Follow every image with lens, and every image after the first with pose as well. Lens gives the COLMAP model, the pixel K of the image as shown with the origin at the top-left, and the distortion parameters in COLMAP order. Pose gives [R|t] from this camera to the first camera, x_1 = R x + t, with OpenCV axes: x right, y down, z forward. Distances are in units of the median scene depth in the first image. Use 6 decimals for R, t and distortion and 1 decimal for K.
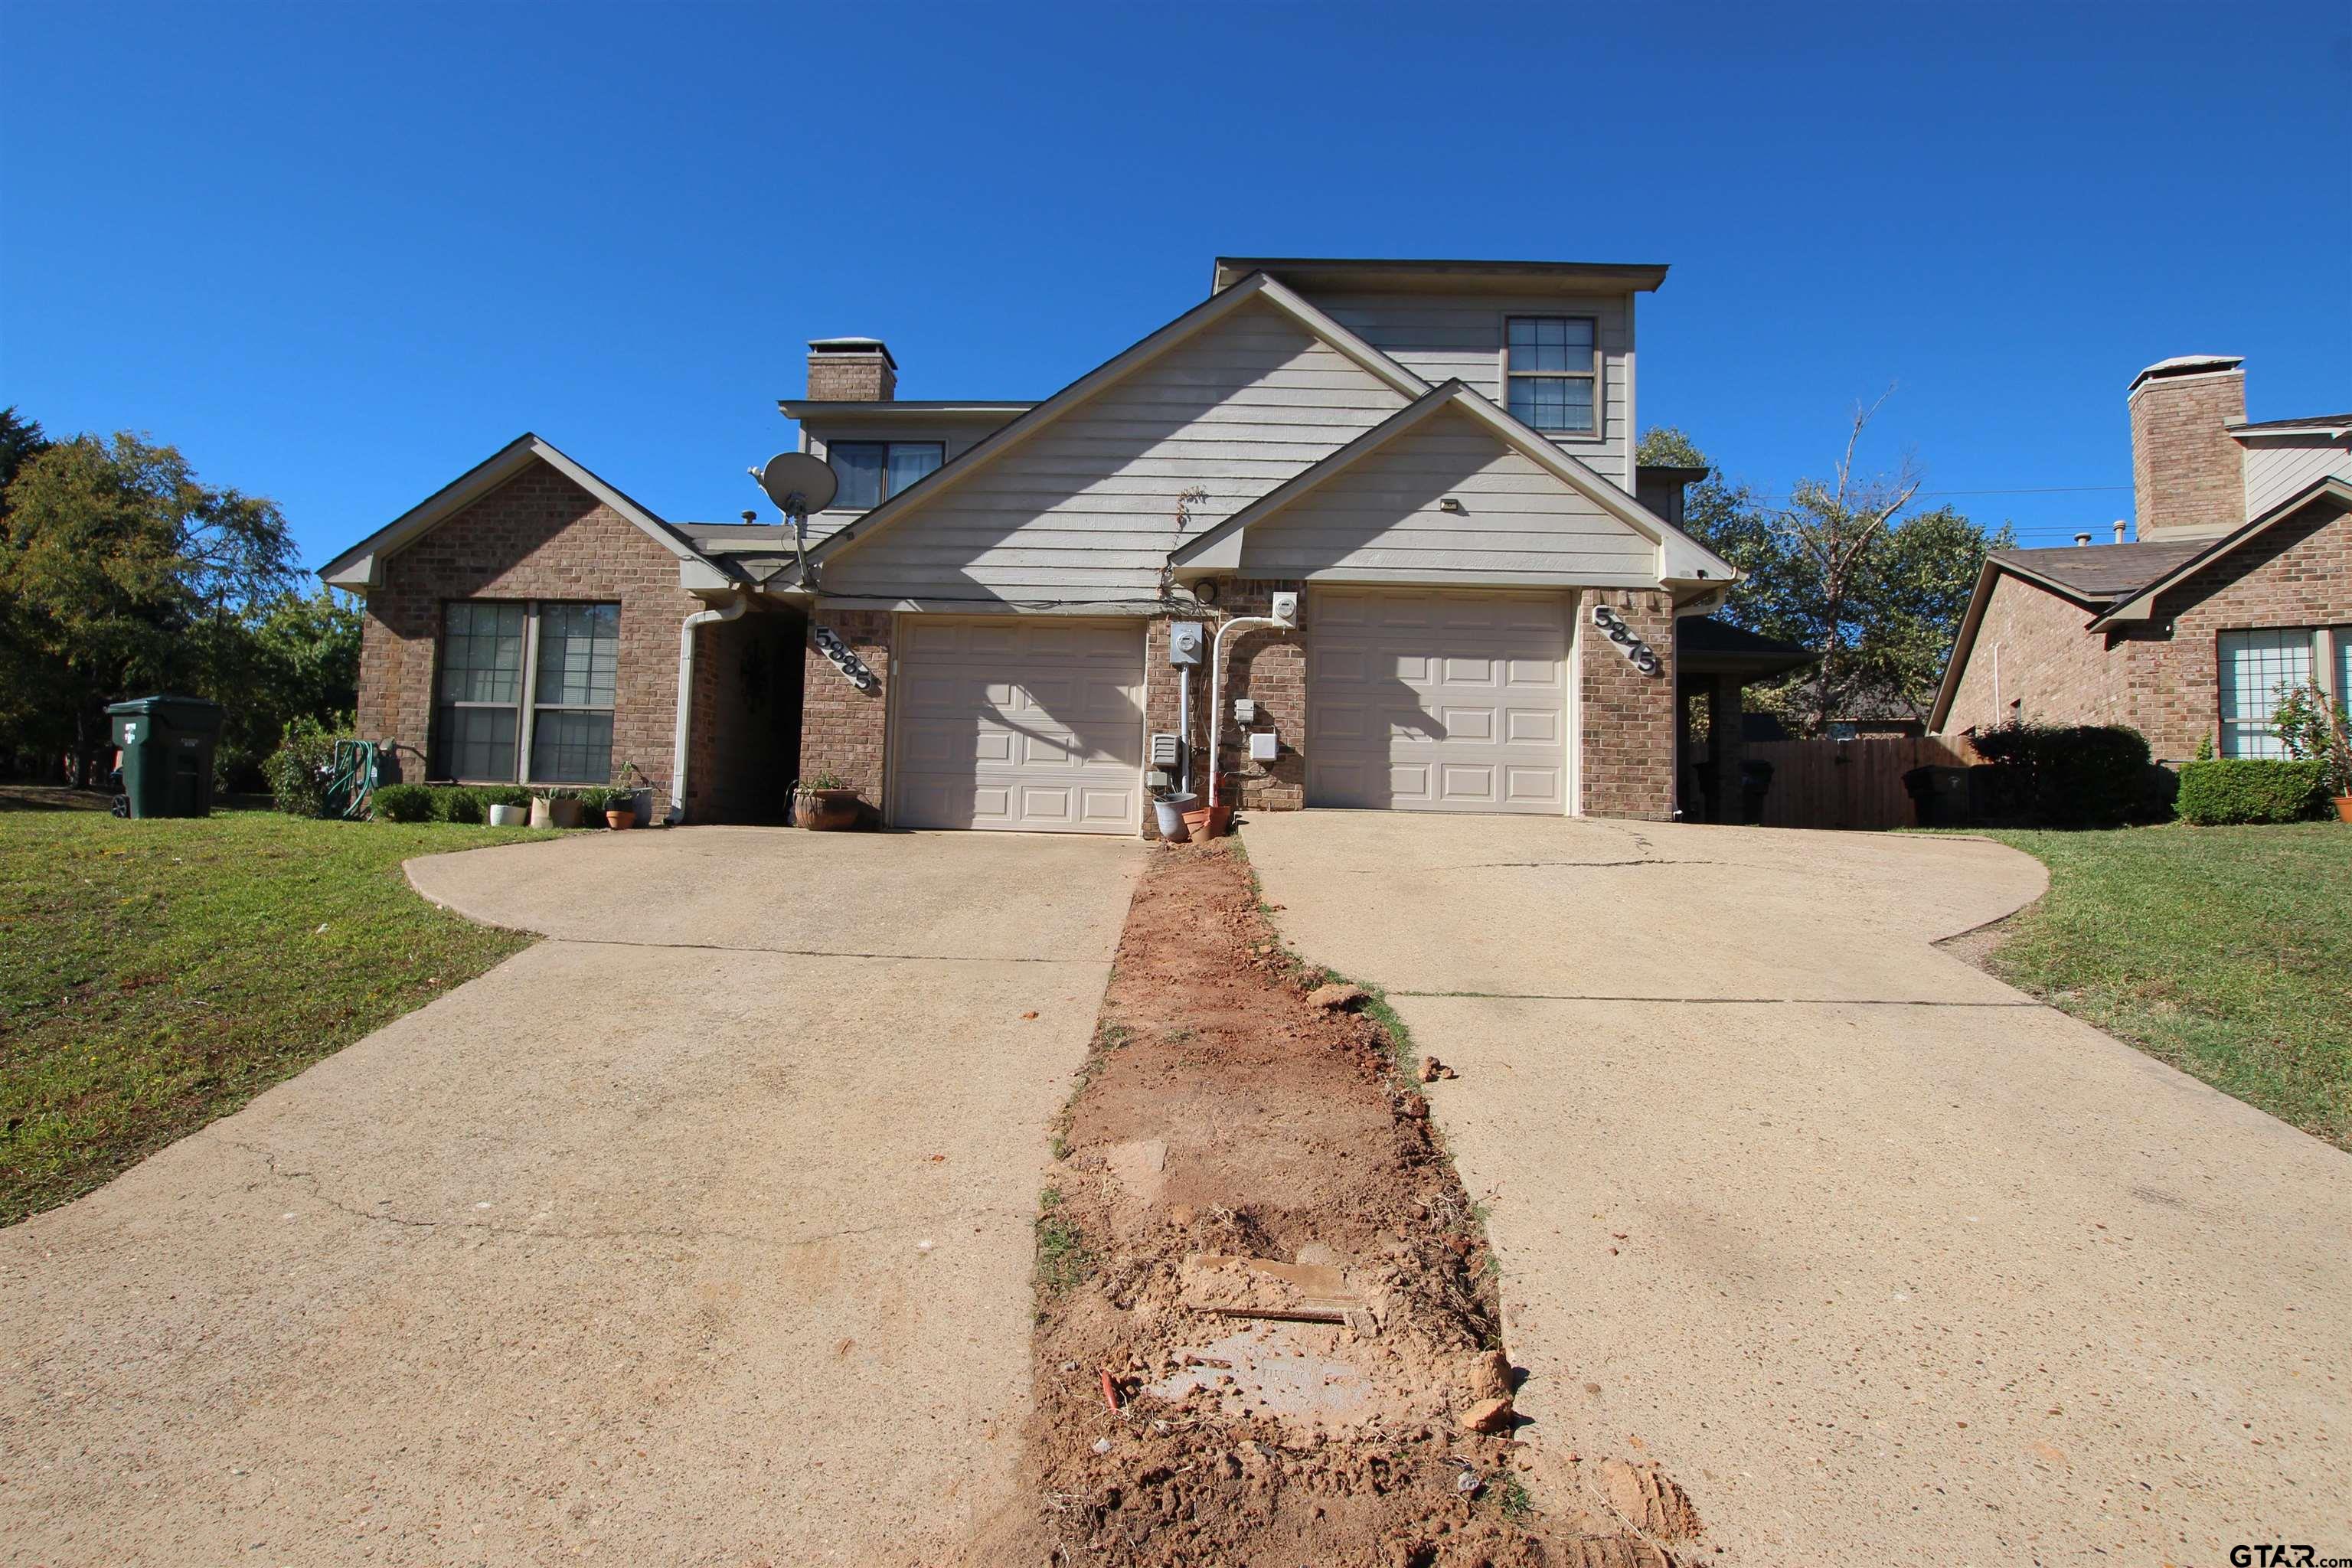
lens RADIAL K [[1119.3, 0, 1177.2], [0, 1119.3, 772.7], [0, 0, 1]] dist [-0.028371, 0.000312]
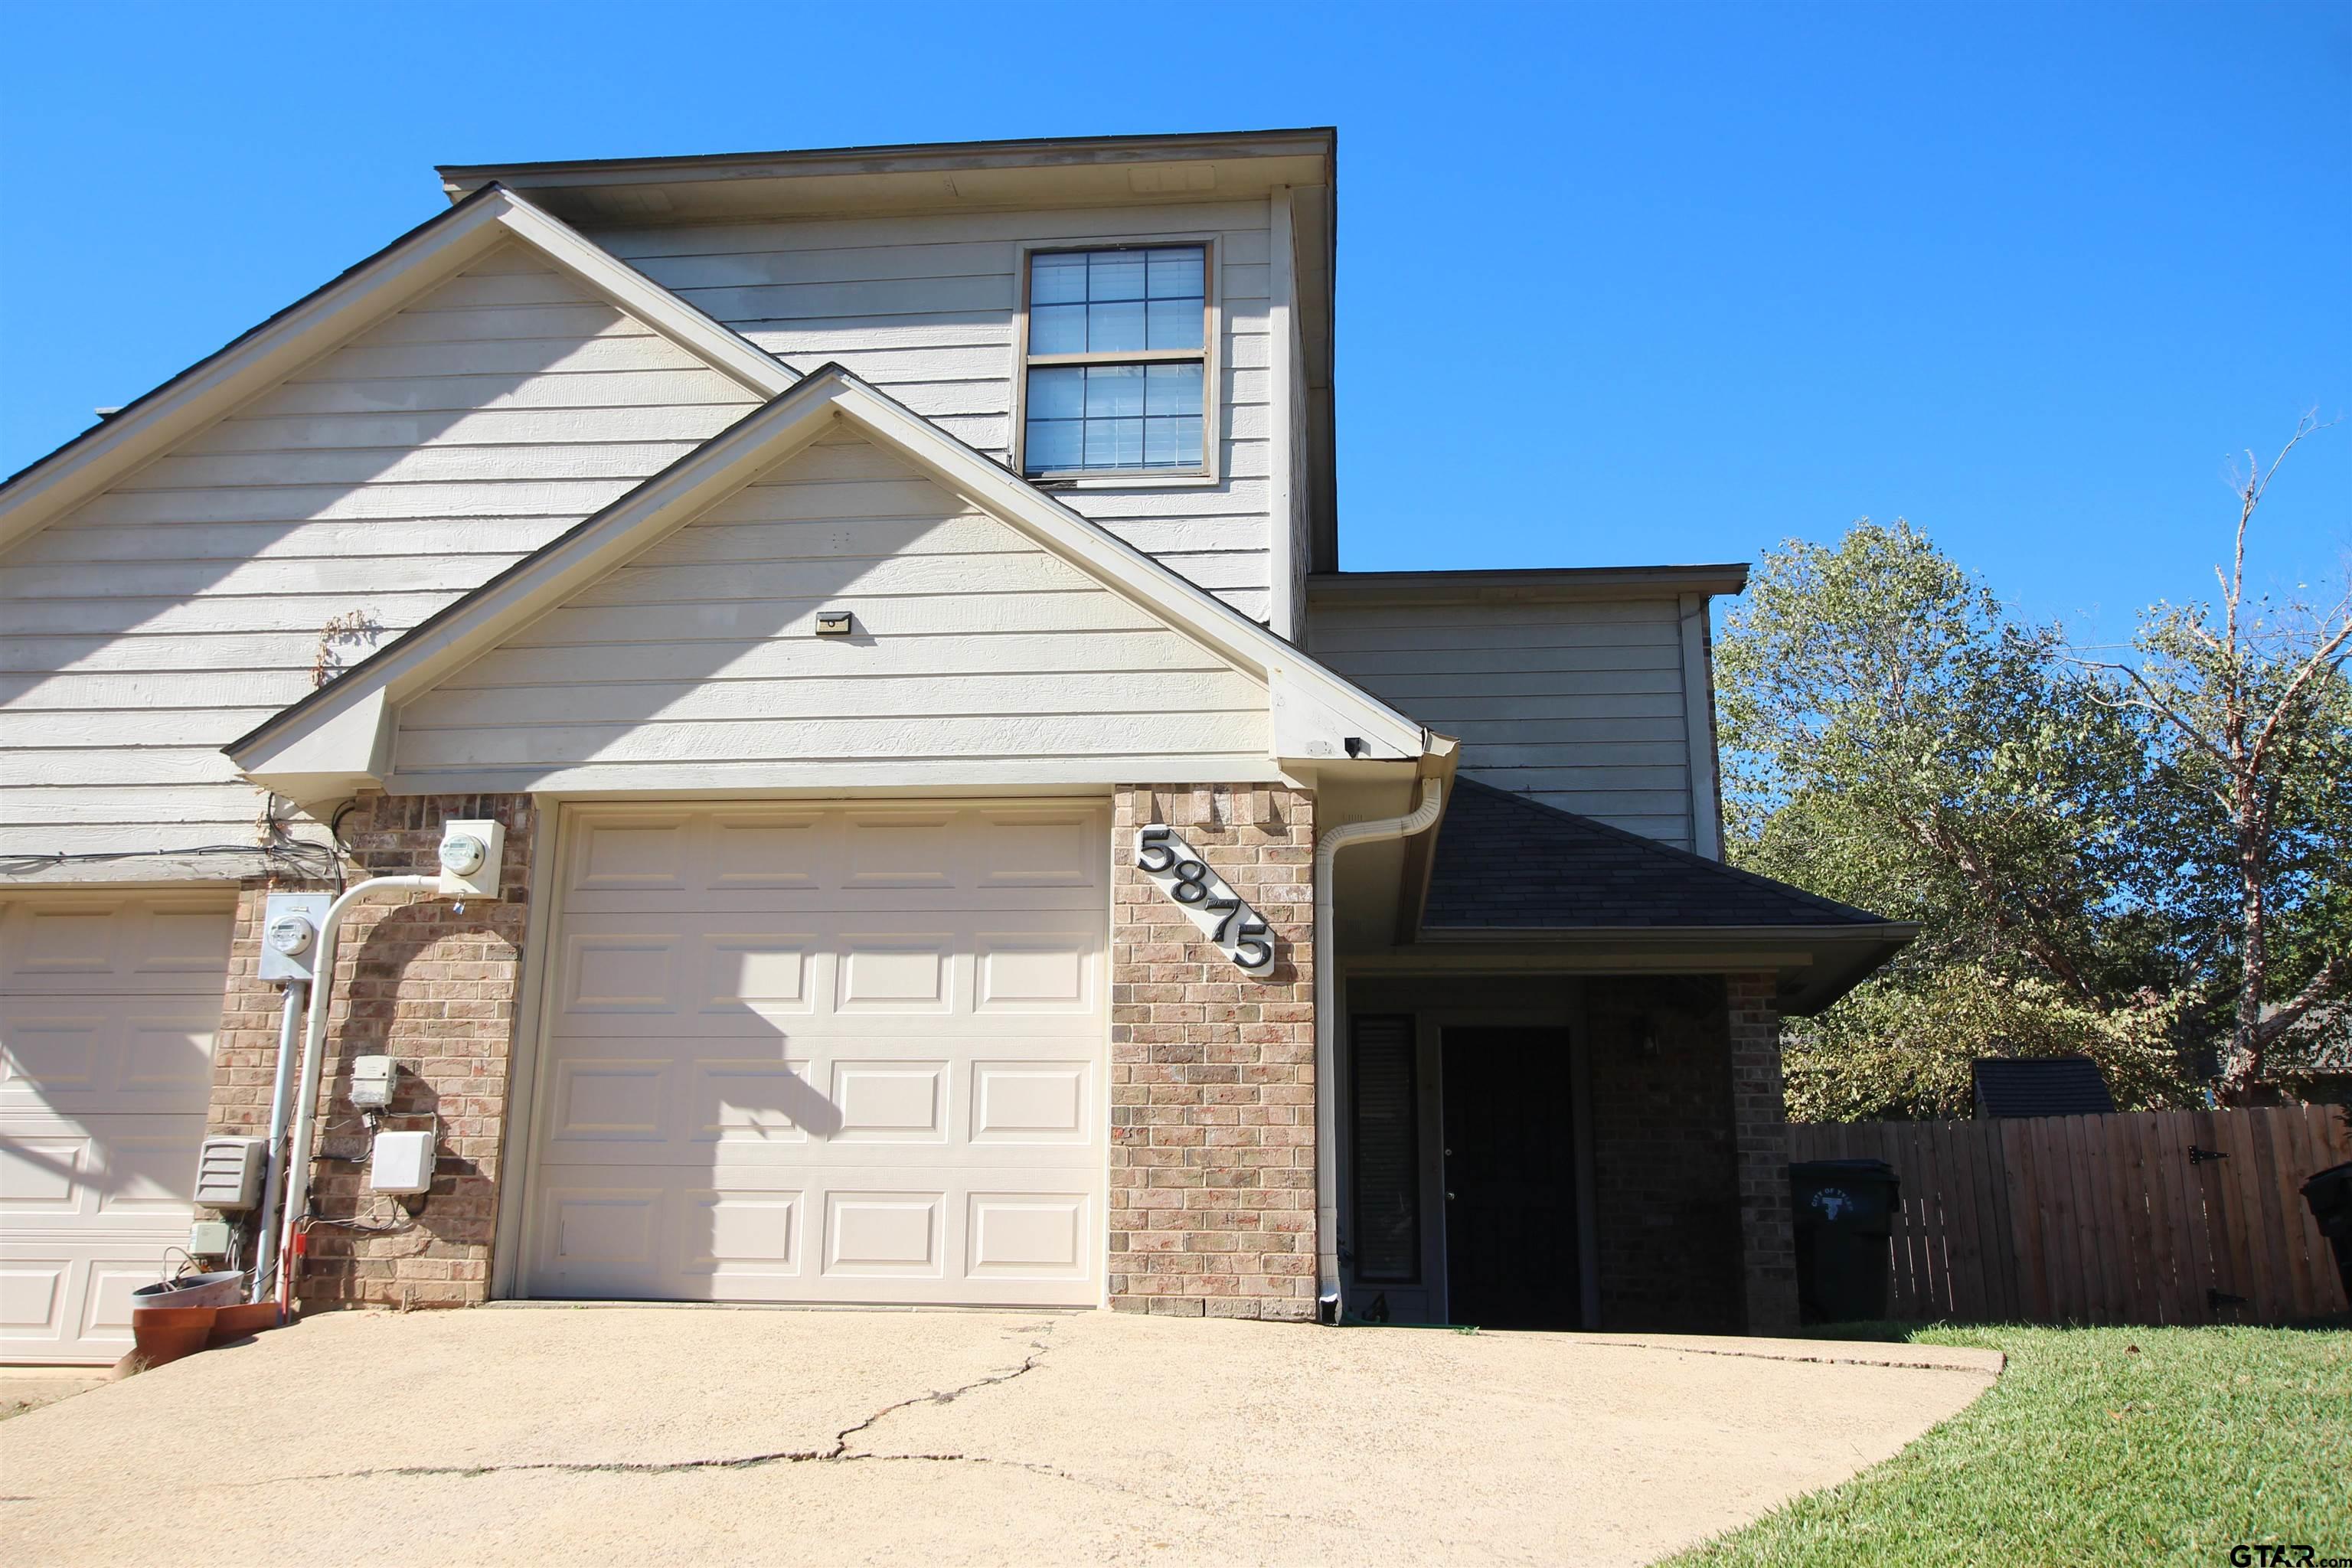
lens RADIAL K [[1983.9, 0, 1175.8], [0, 1983.9, 791.7], [0, 0, 1]] dist [0.002382, 0.010199]
pose [[0.997803, -0.031873, -0.058075, 0.424623], [0.019636, 0.979553, -0.200225, -0.003104], [0.063269, 0.198645, 0.978027, 0.210854]]
